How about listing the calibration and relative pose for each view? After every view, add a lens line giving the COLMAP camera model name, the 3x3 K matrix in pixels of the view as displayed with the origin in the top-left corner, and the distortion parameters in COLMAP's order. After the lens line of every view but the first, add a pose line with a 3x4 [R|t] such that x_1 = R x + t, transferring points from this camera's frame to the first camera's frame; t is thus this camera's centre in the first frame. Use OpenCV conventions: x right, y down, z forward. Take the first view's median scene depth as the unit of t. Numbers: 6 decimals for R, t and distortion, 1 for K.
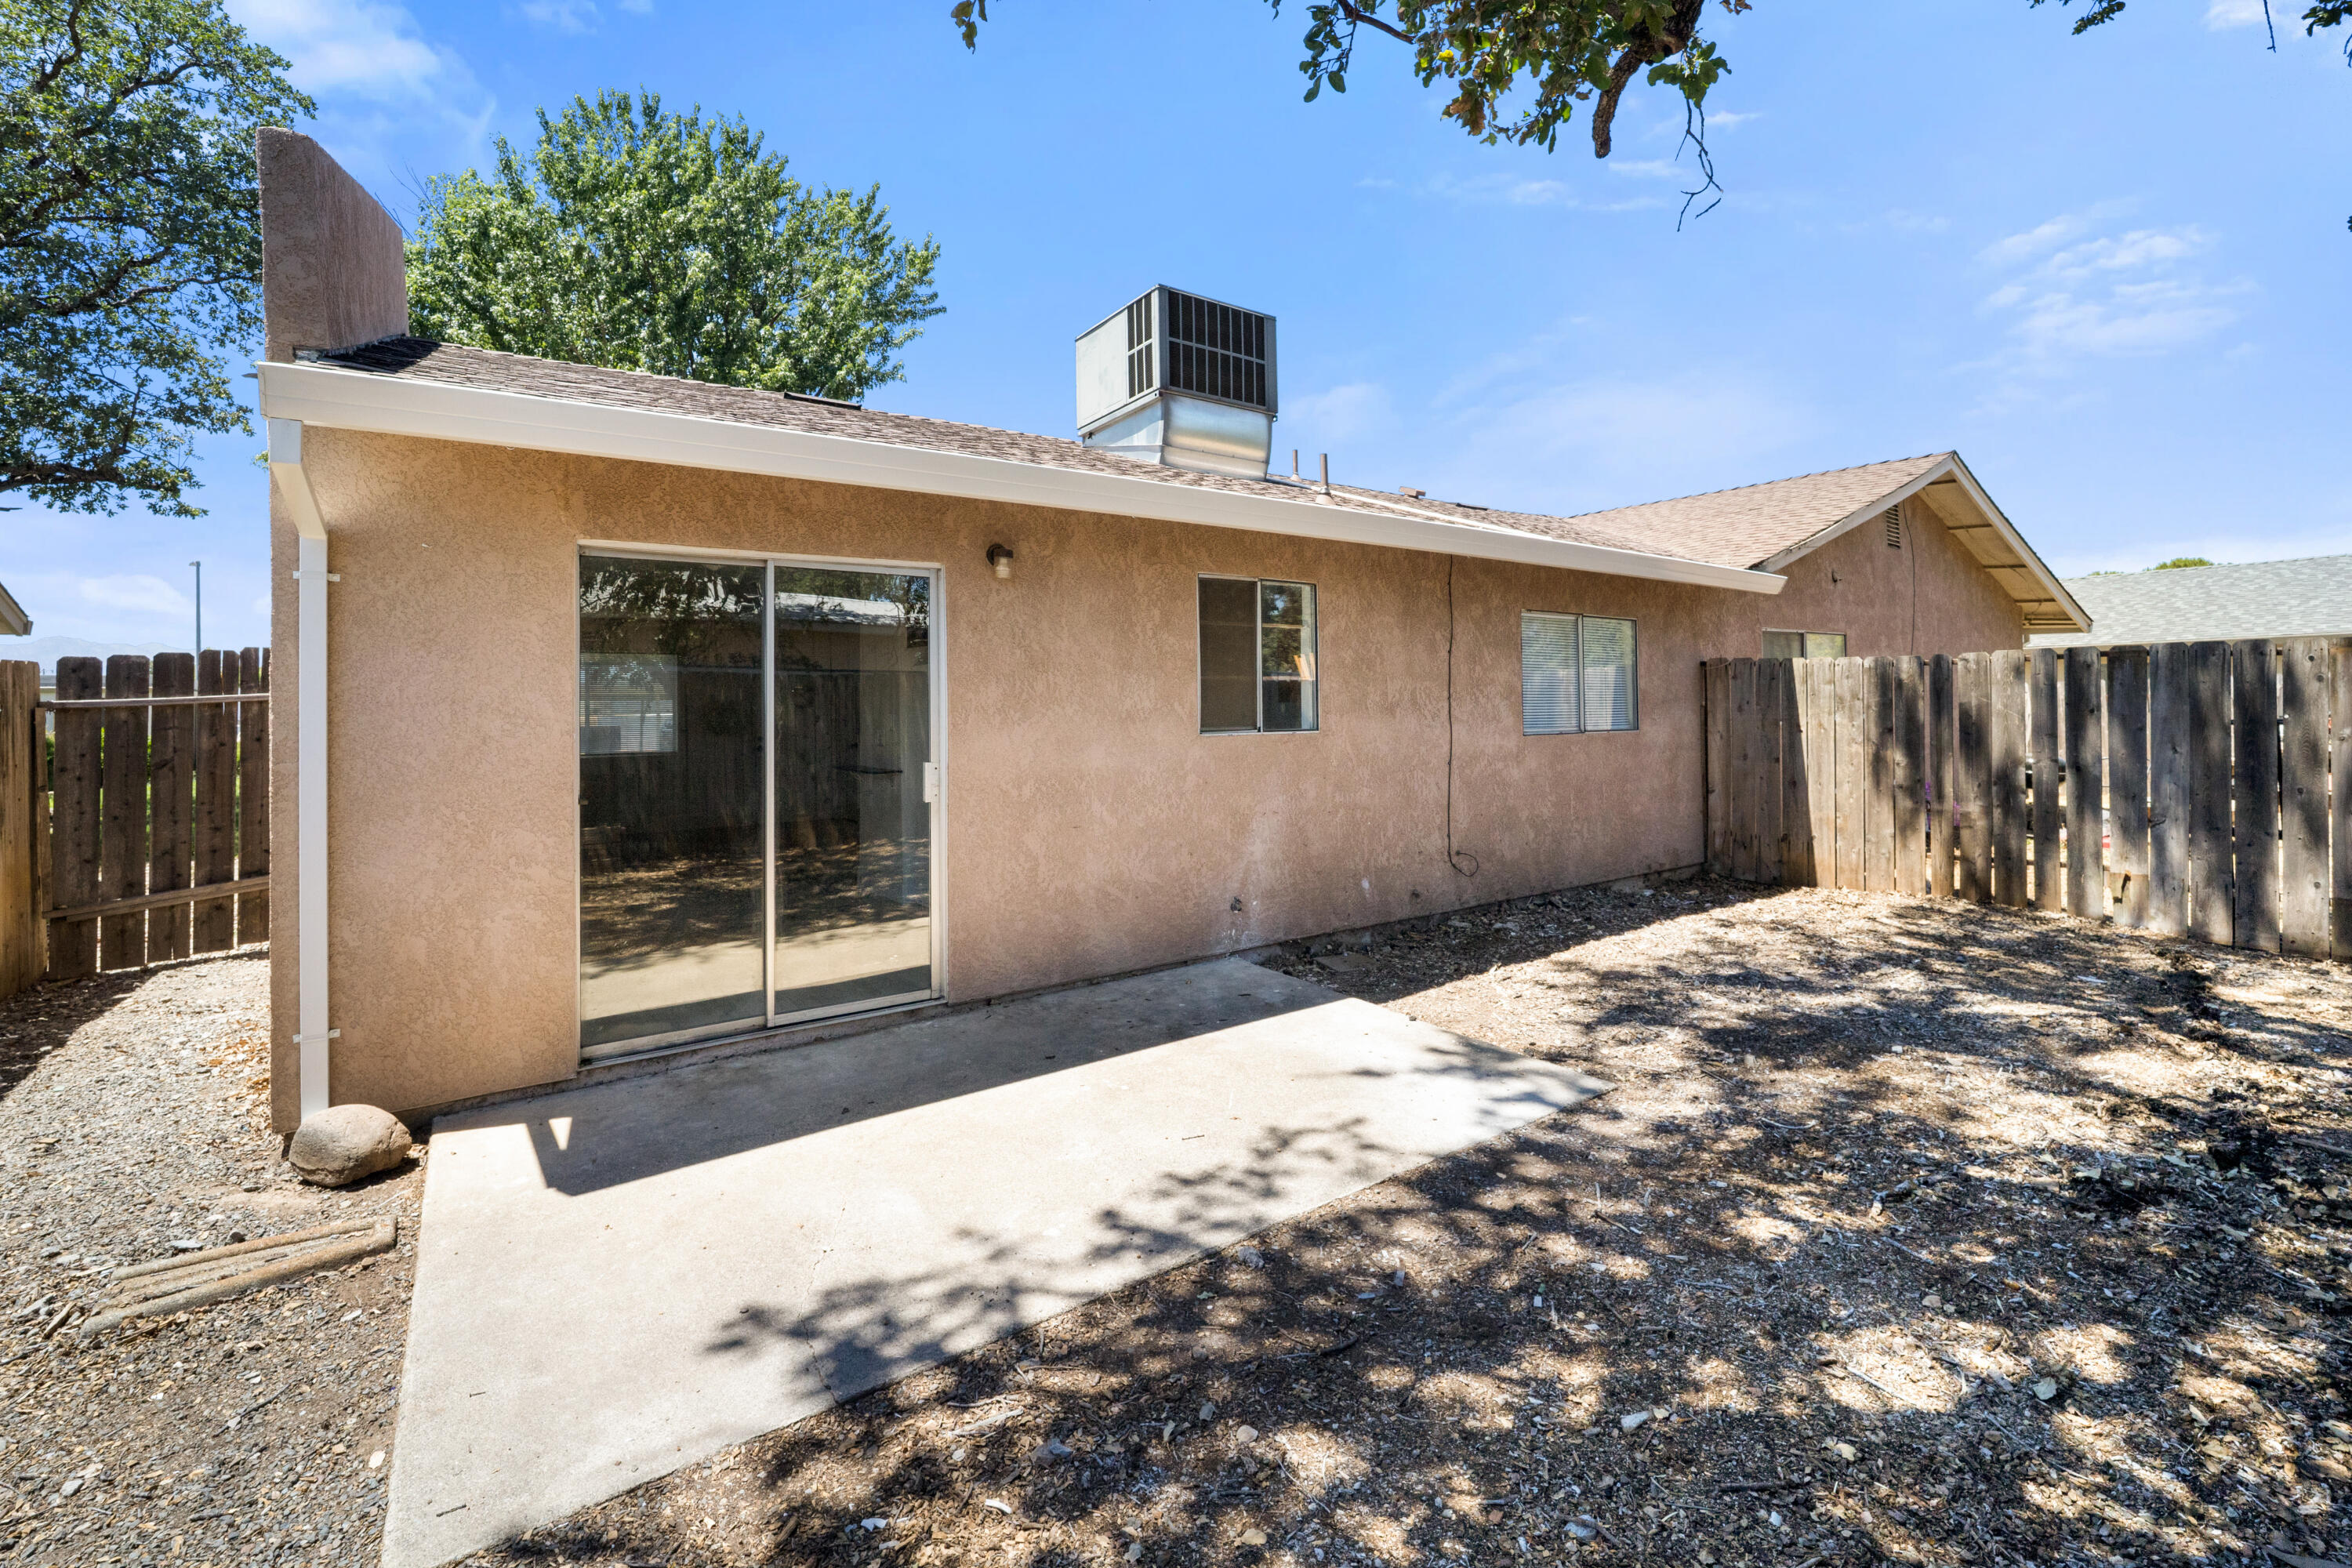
lens RADIAL K [[965.6, 0, 1246.6], [0, 965.6, 694.3], [0, 0, 1]] dist [-0.018807, -0.000218]
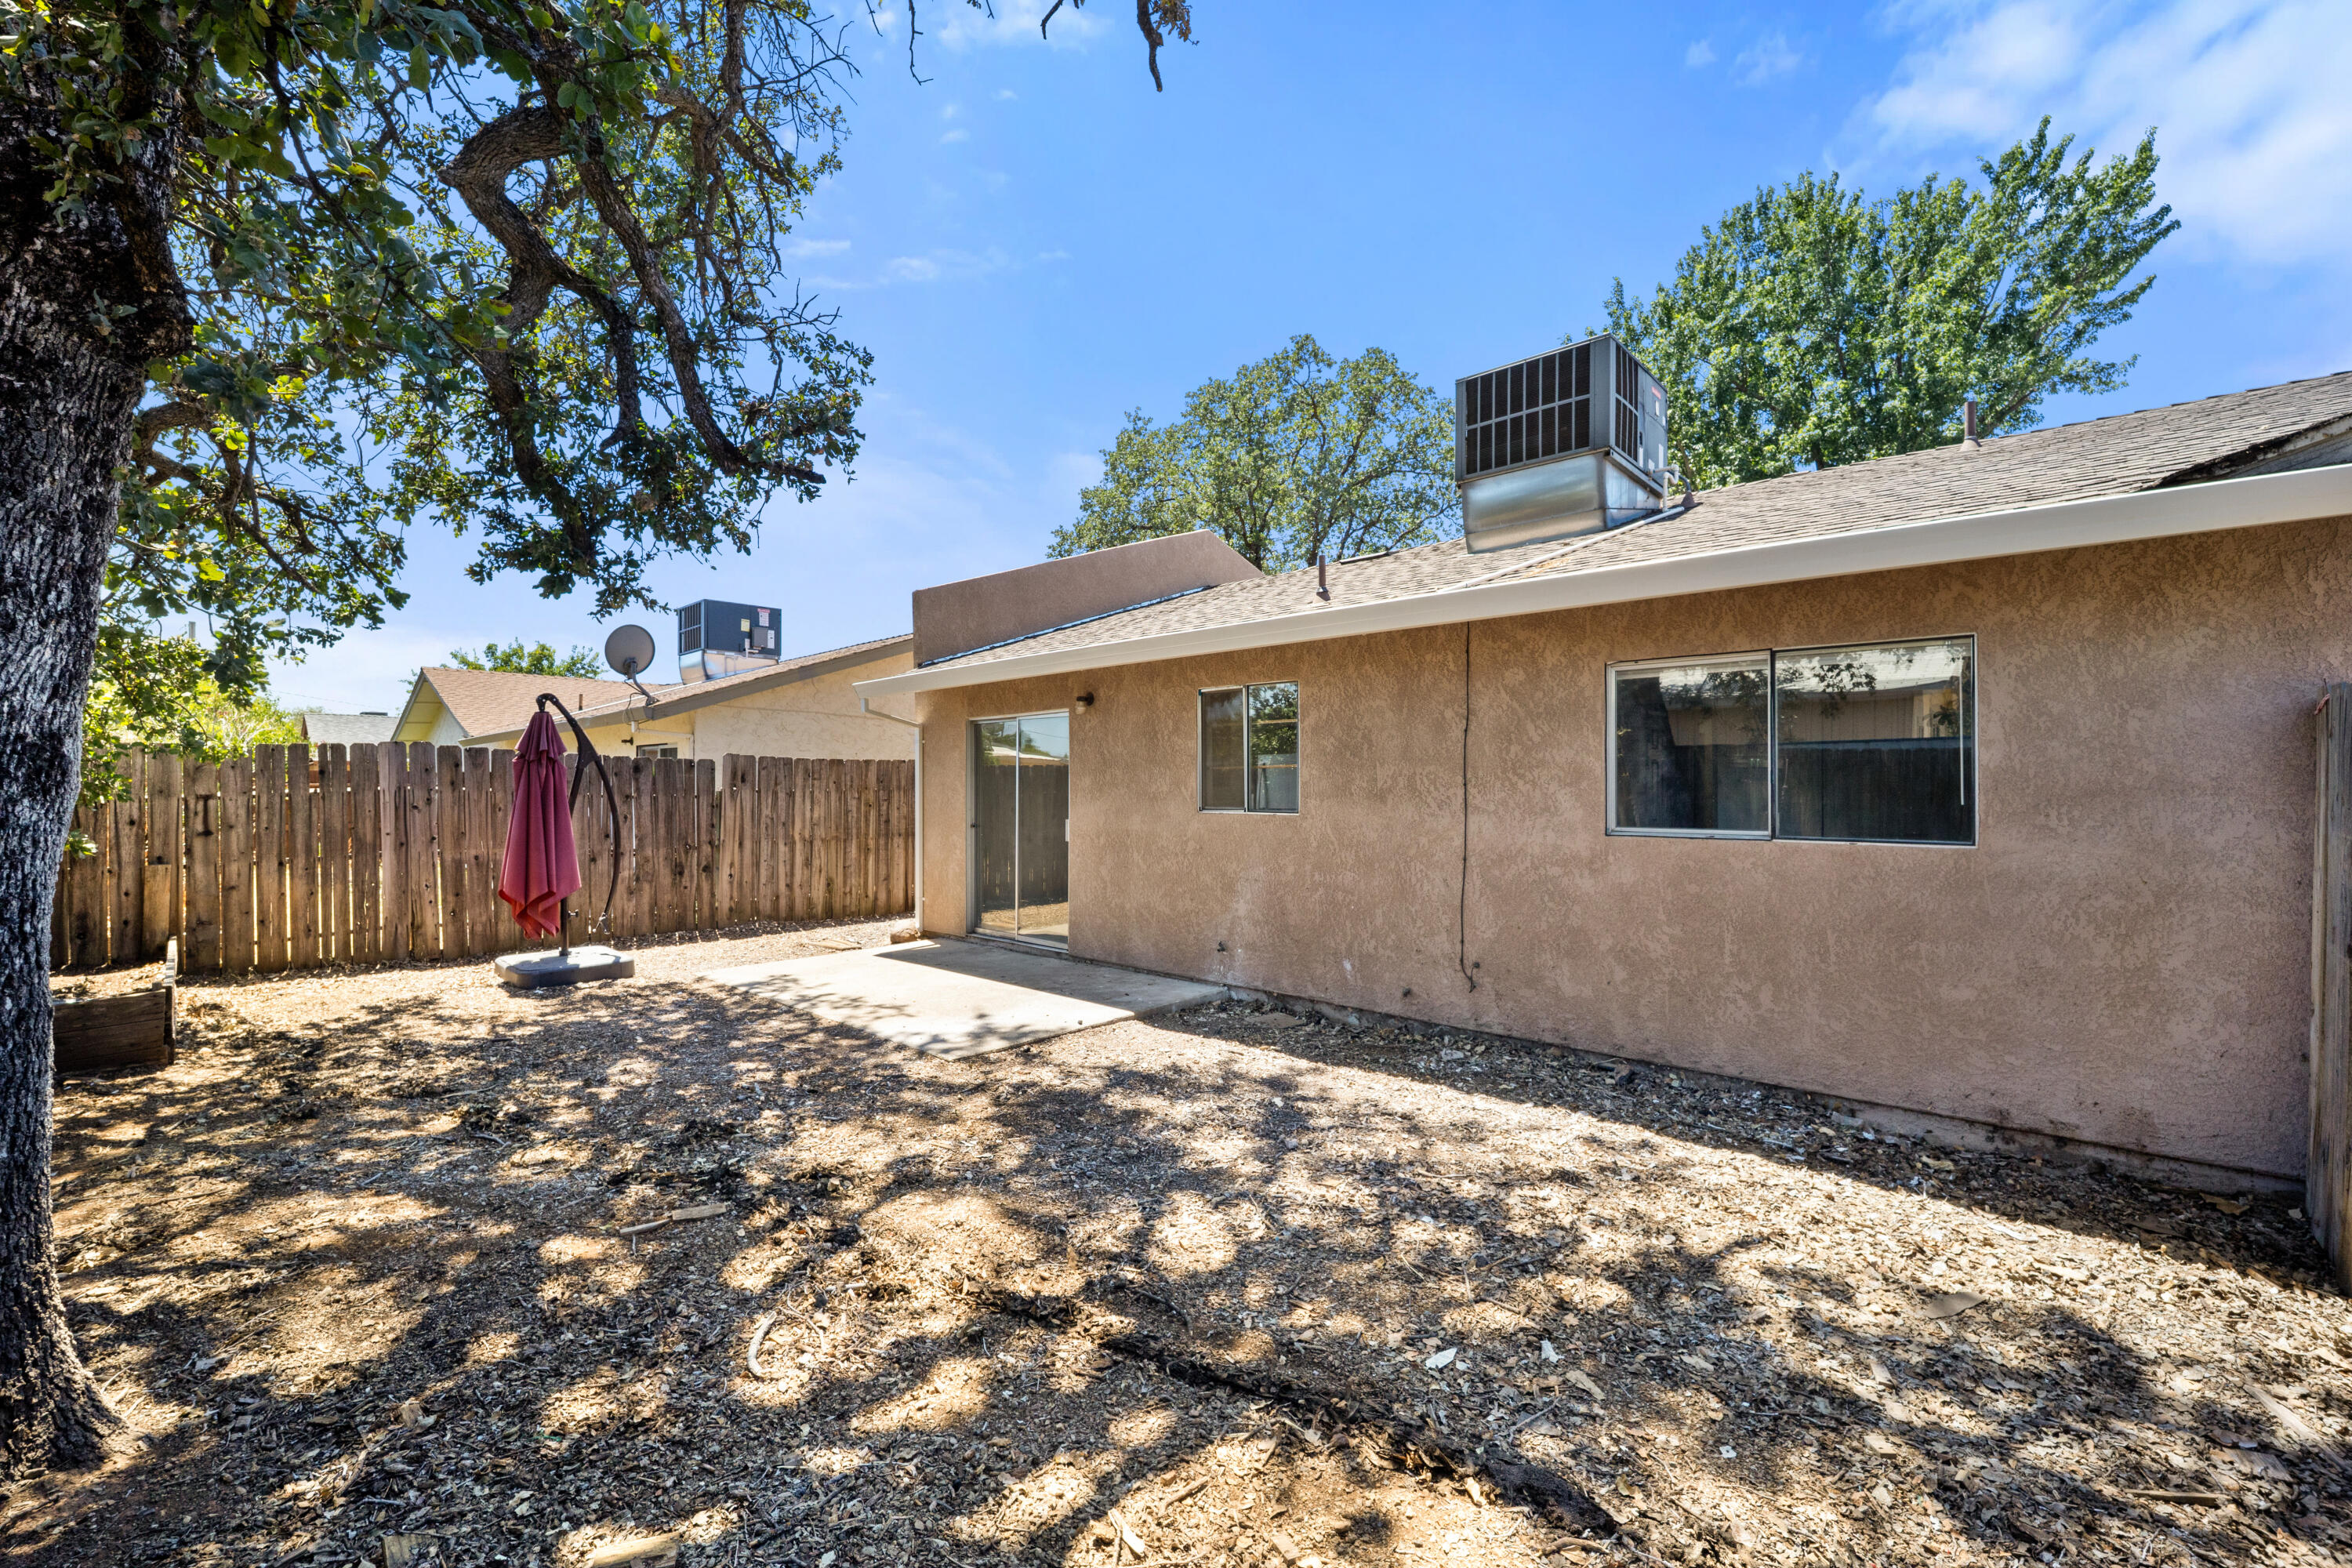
lens RADIAL K [[992.0, 0, 1162.8], [0, 992.0, 772.0], [0, 0, 1]] dist [-0.017274, 0.000030]
pose [[0.177274, -0.006391, -0.984141, 1.277313], [0.008994, 0.999948, -0.004873, -0.006286], [0.984120, -0.007987, 0.177322, 0.708912]]
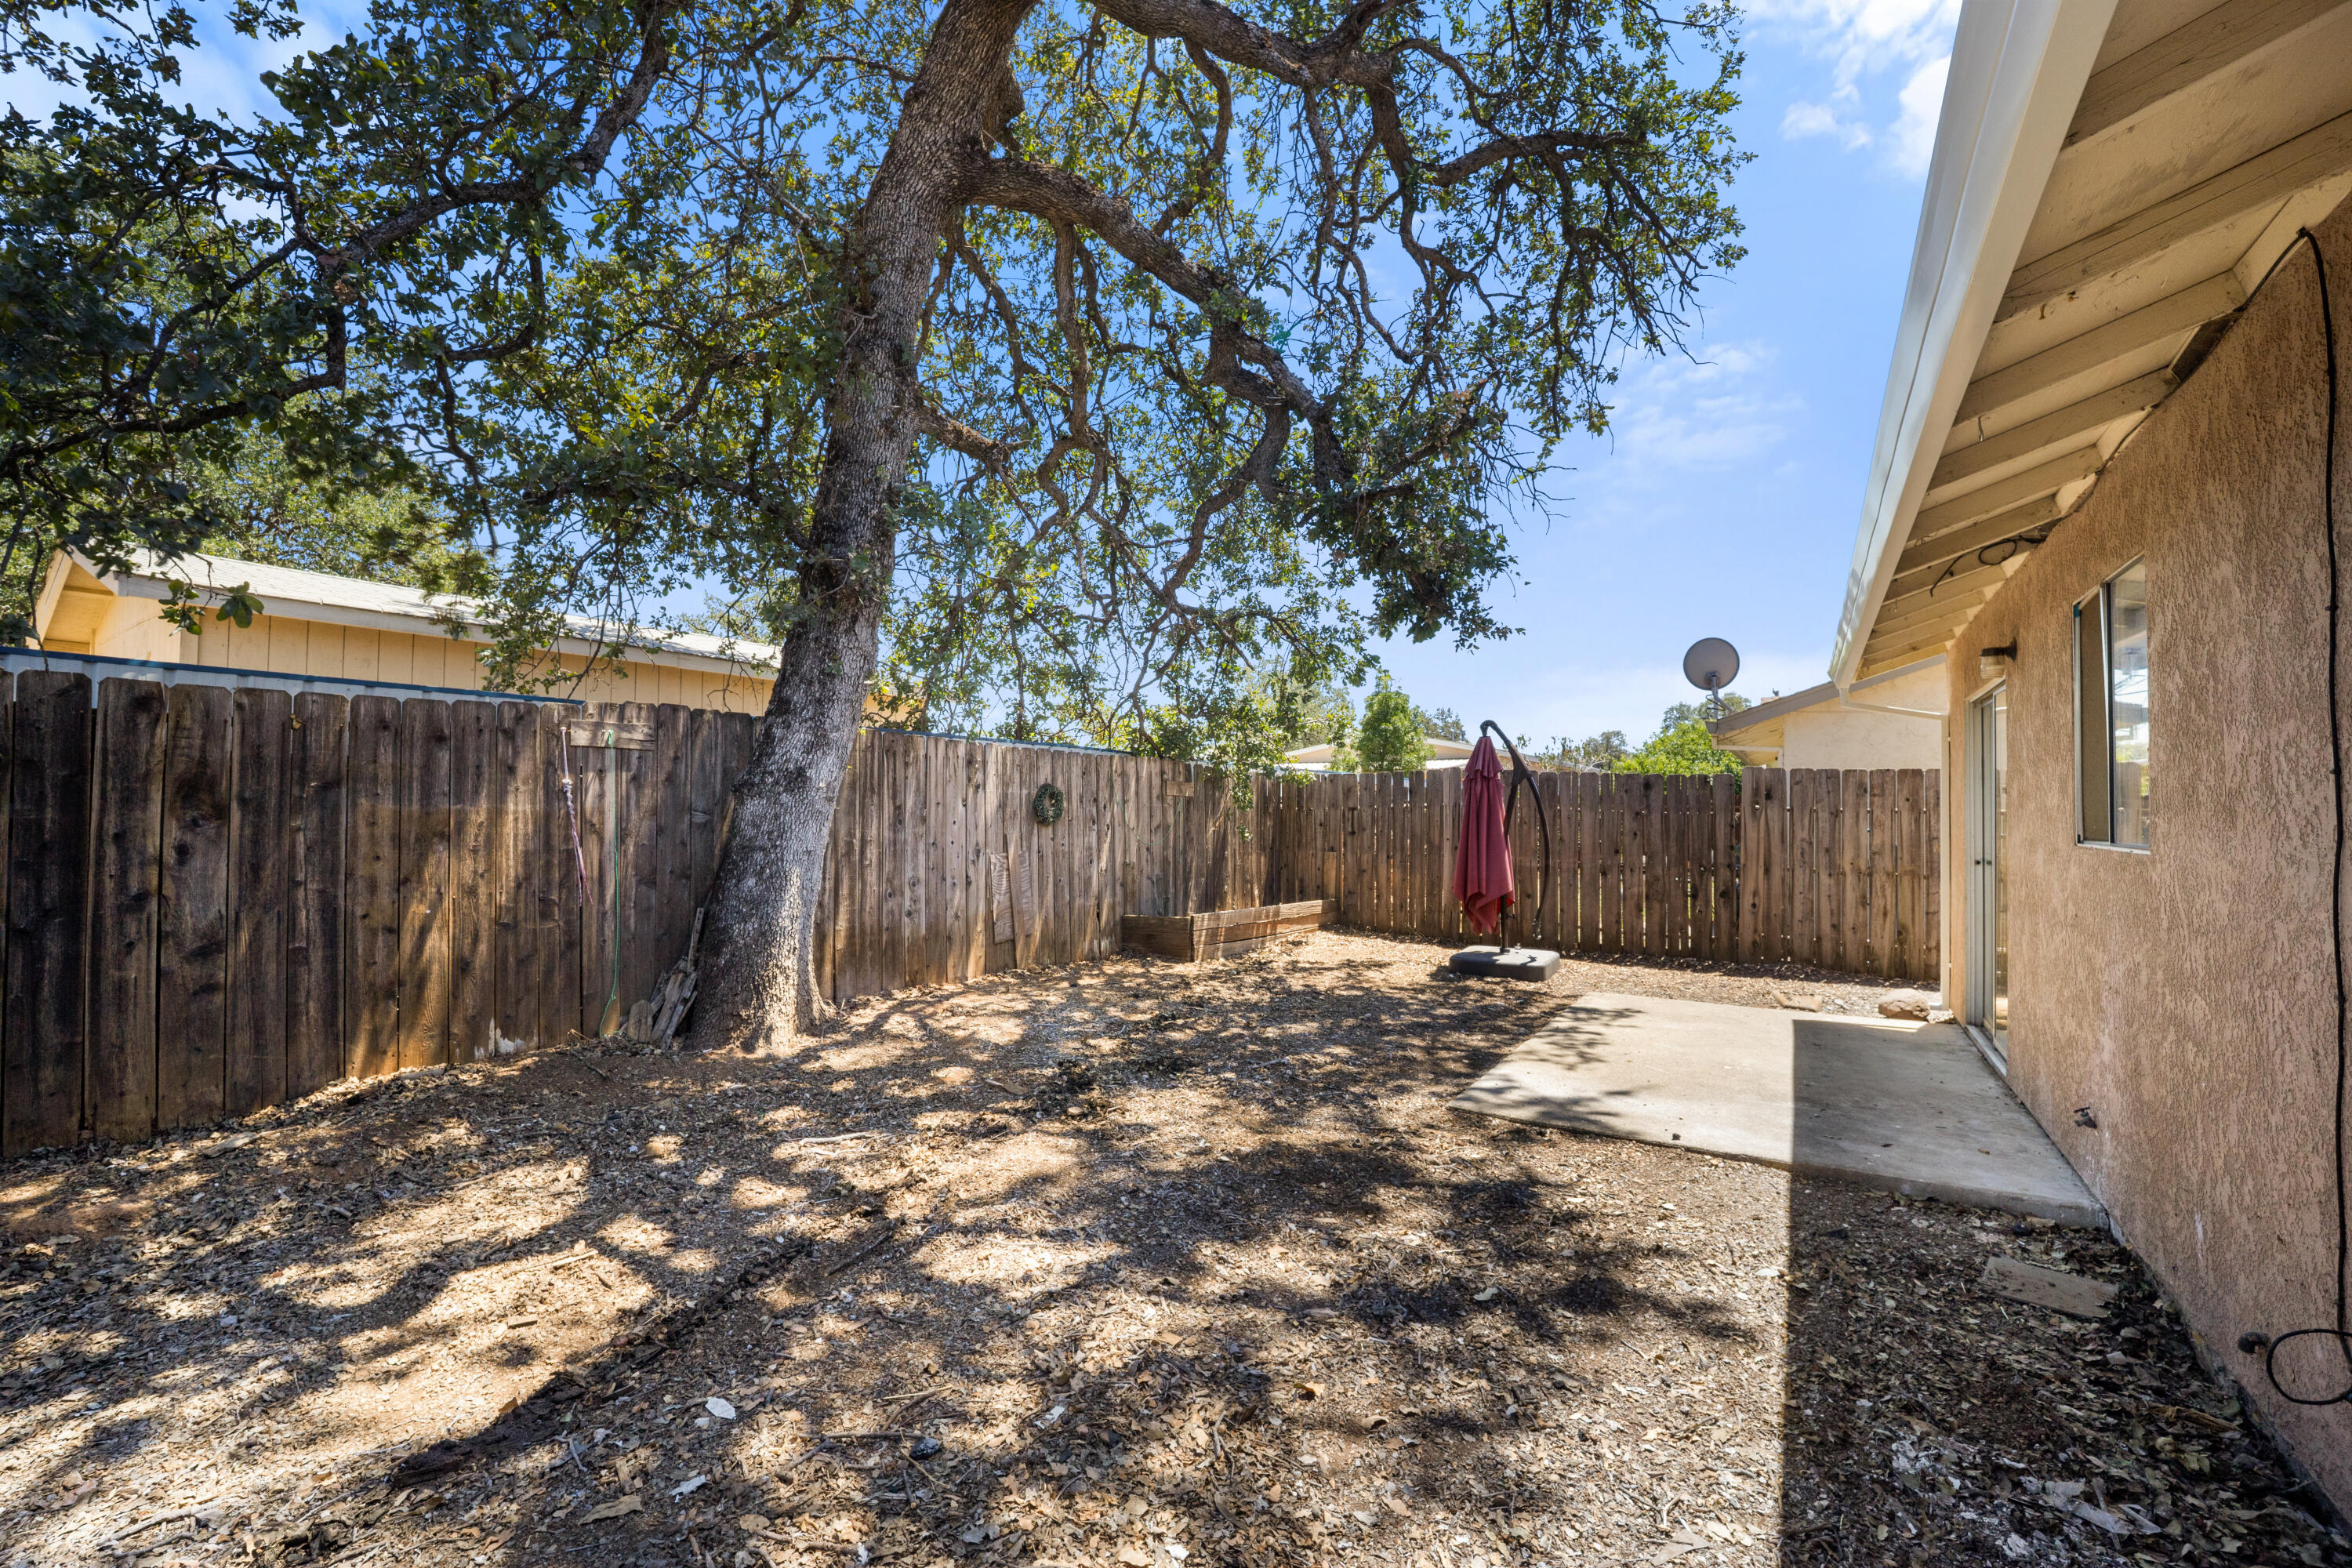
lens RADIAL K [[972.7, 0, 1169.7], [0, 972.7, 807.2], [0, 0, 1]] dist [-0.015197, 0.000110]
pose [[-0.938693, -0.000590, -0.344753, 0.788654], [0.000370, 0.999996, -0.002718, 0.012838], [0.344753, -0.002679, -0.938690, 1.396159]]
